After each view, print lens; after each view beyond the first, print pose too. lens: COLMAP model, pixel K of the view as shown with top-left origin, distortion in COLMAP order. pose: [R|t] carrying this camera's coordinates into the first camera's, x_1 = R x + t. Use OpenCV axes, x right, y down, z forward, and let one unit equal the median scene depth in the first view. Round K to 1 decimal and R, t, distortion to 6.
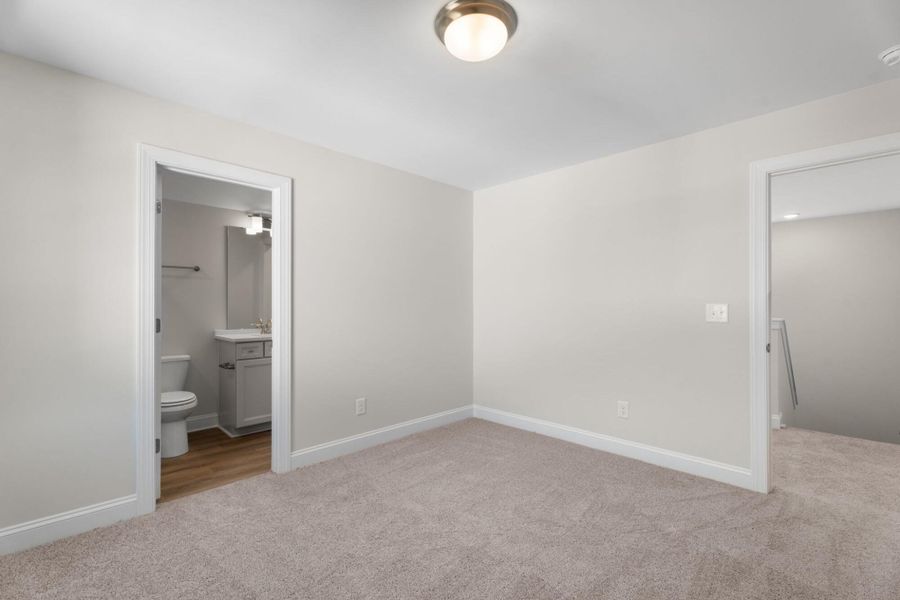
lens RADIAL K [[398.6, 0, 447.5], [0, 398.6, 302.7], [0, 0, 1]] dist [0.002002, 0.000270]
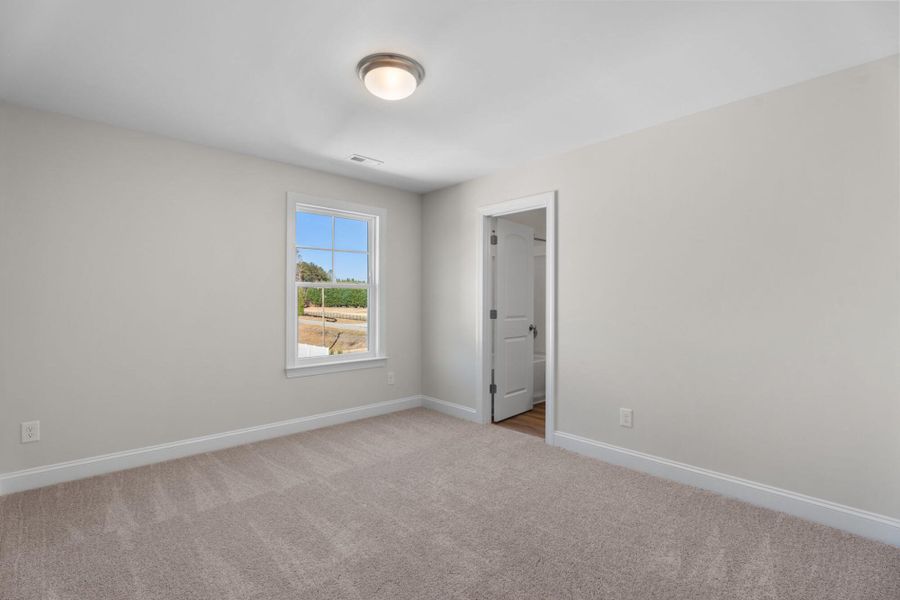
lens RADIAL K [[398.6, 0, 447.5], [0, 398.6, 302.7], [0, 0, 1]] dist [0.002002, 0.000270]
pose [[-0.039519, -0.002653, -0.999215, 0.763815], [0.005022, 0.999983, -0.002853, 0.010675], [0.999206, -0.005131, -0.039505, 0.736186]]
